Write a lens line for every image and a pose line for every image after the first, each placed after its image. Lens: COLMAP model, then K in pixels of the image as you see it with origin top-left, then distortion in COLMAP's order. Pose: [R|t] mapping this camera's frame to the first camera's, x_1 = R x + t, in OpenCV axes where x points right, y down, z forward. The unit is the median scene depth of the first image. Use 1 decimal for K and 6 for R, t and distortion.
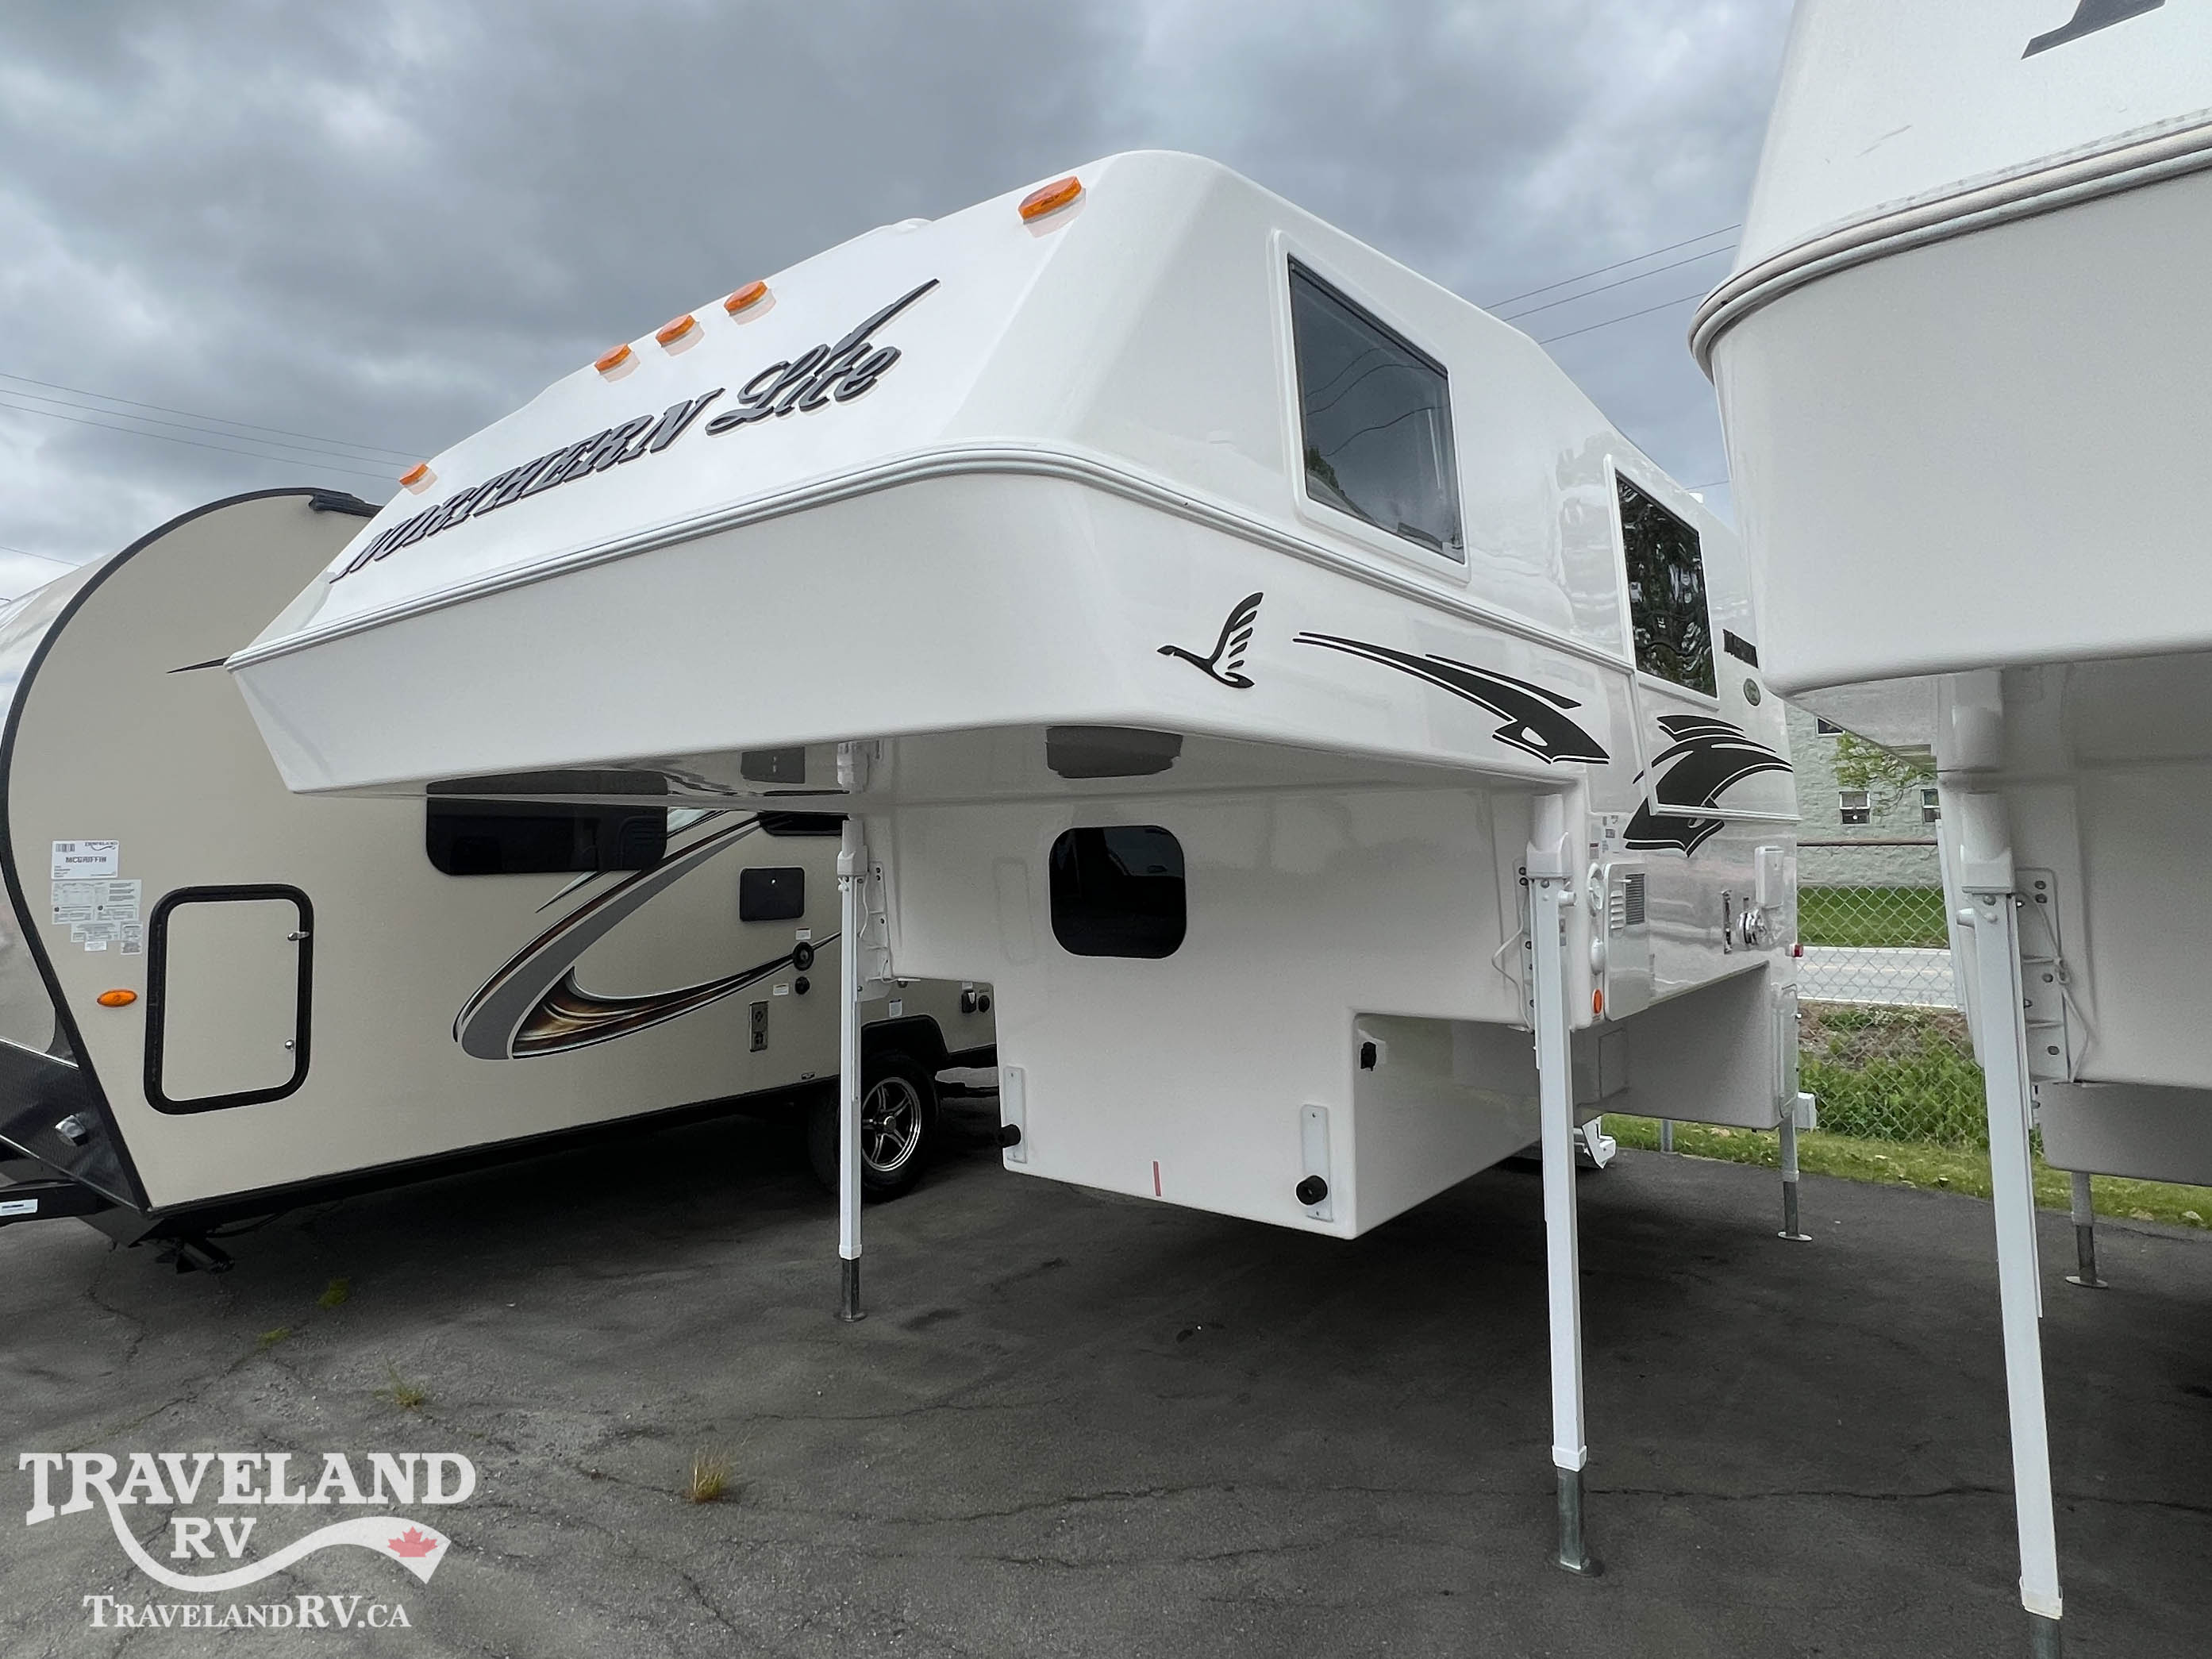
lens RADIAL K [[1210.4, 0, 1210.3], [0, 1210.4, 864.9], [0, 0, 1]] dist [0.000583, -0.000169]
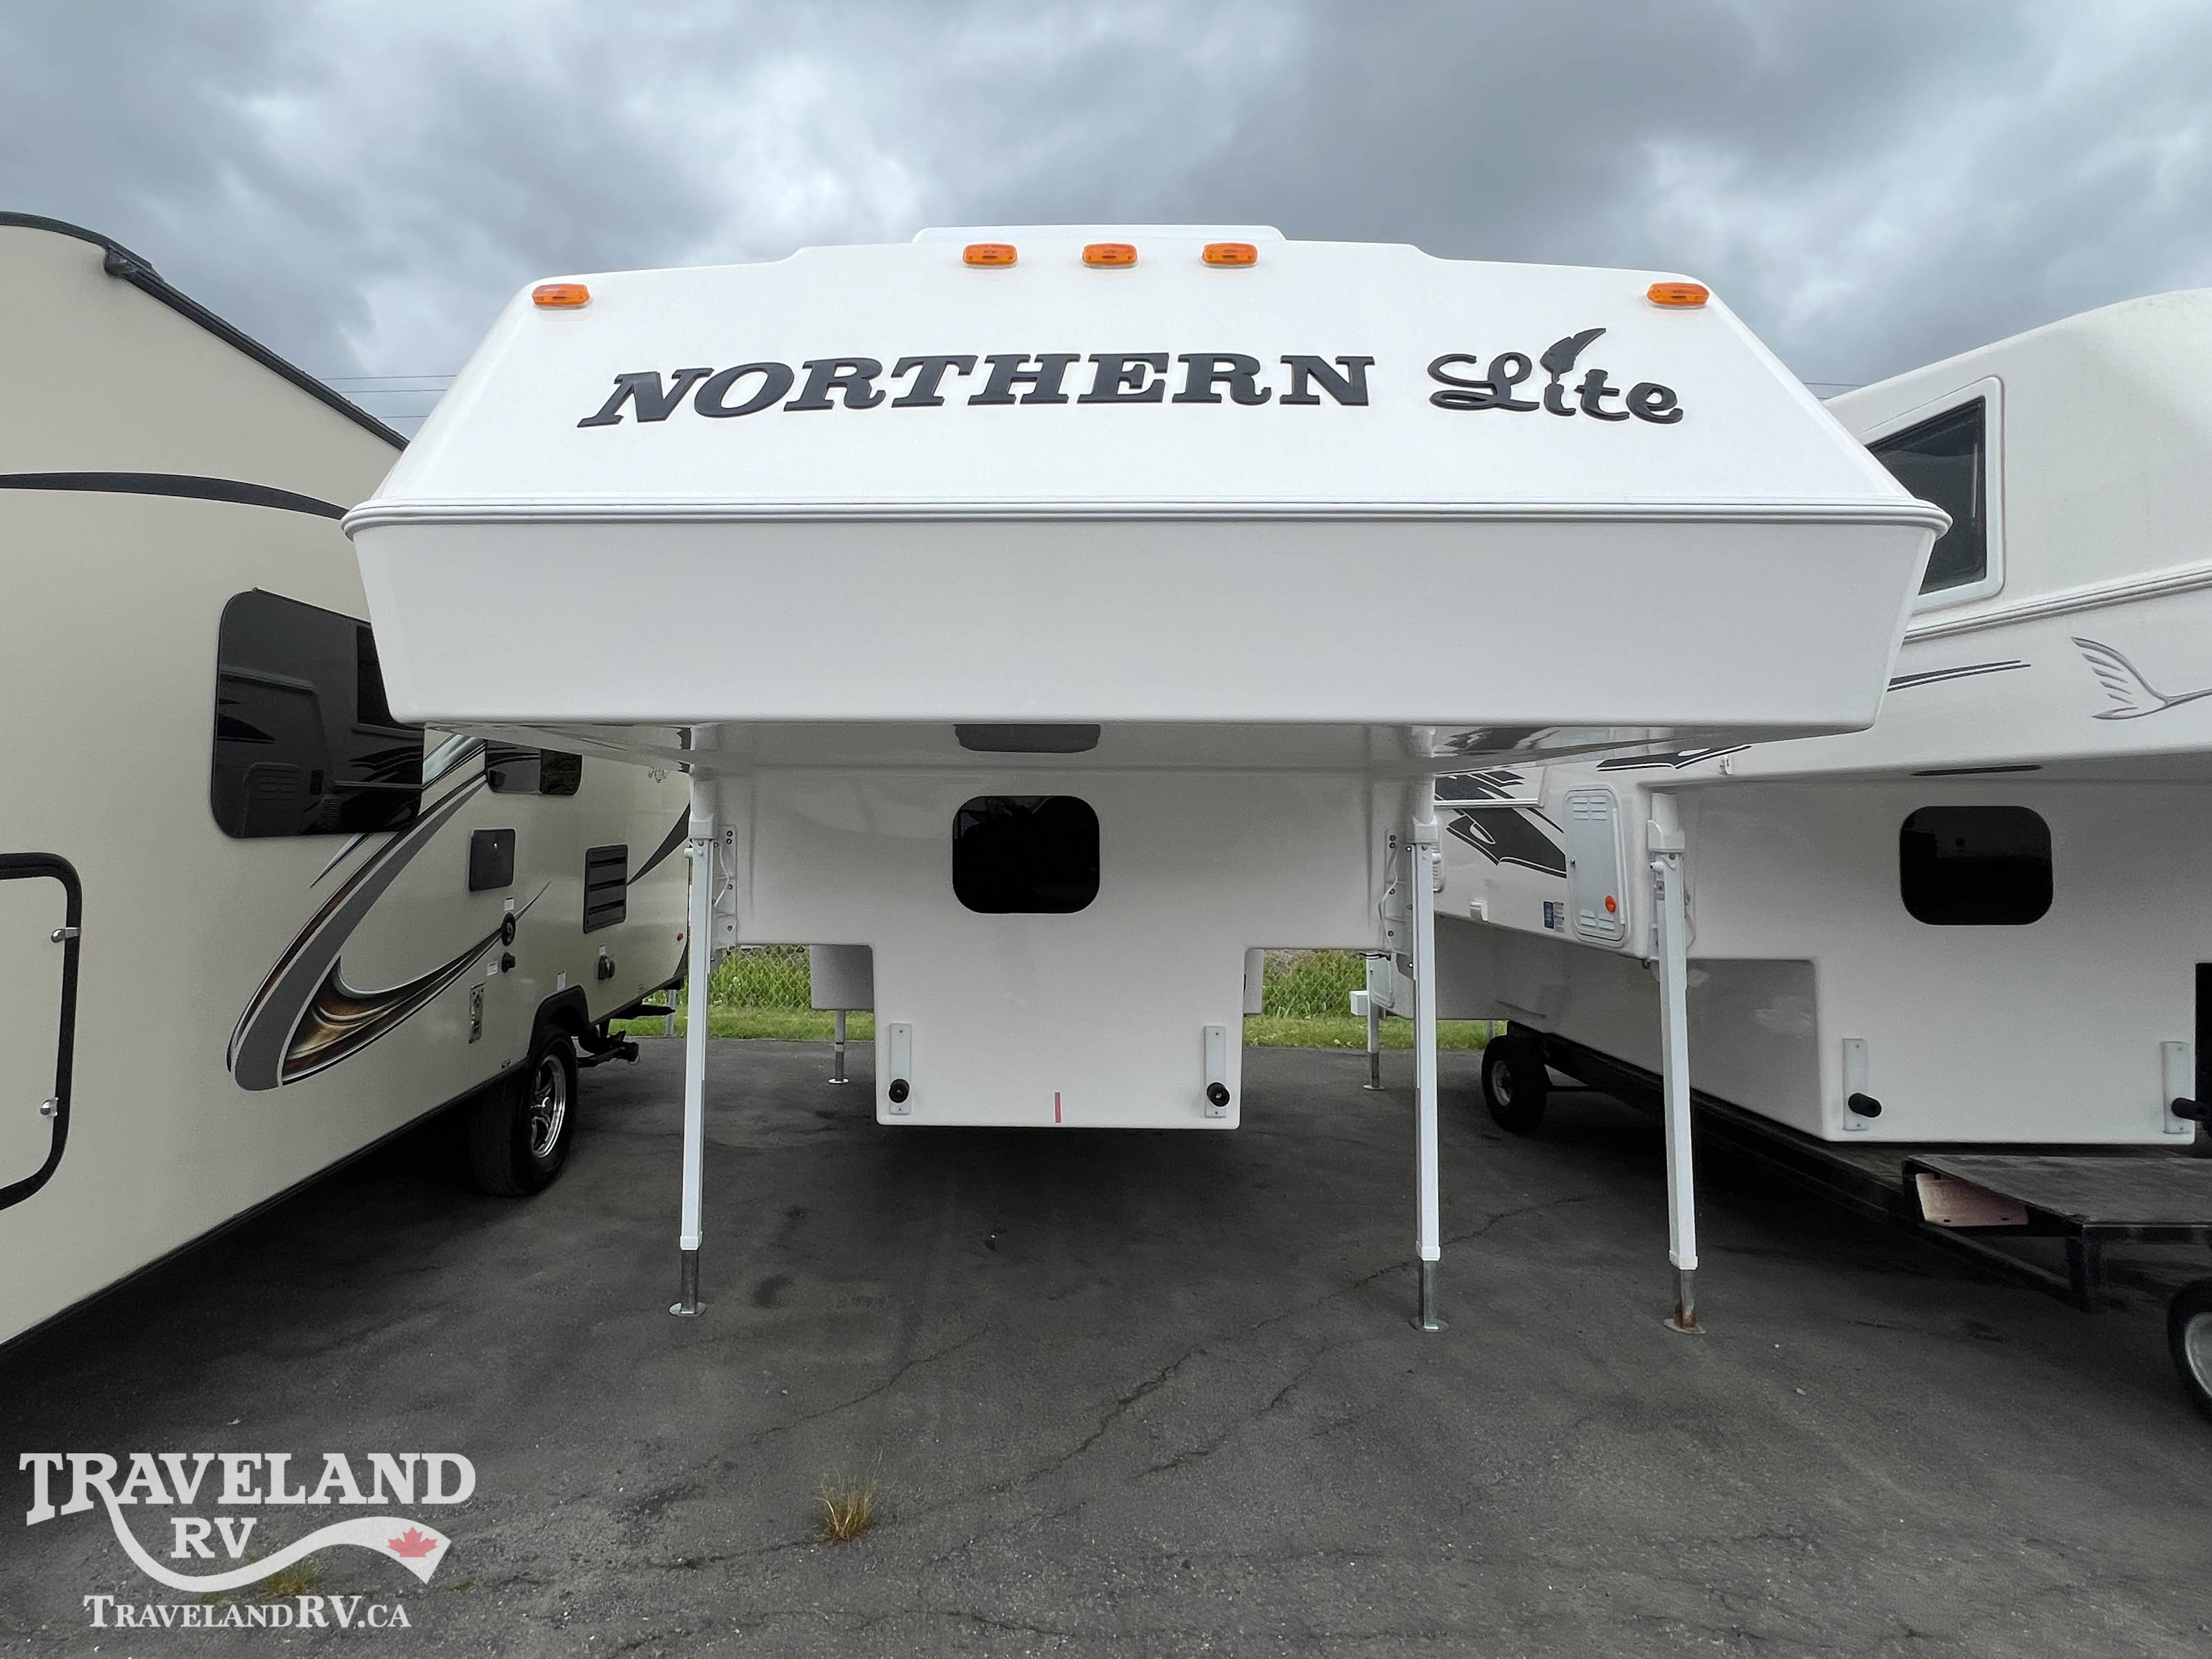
lens RADIAL K [[963.7, 0, 1068.3], [0, 963.7, 835.4], [0, 0, 1]] dist [-0.001383, -0.000509]
pose [[0.818378, 0.004281, 0.574664, -0.522193], [-0.008459, 0.999954, 0.004596, 0.000160], [-0.574618, -0.008622, 0.818376, 0.242693]]
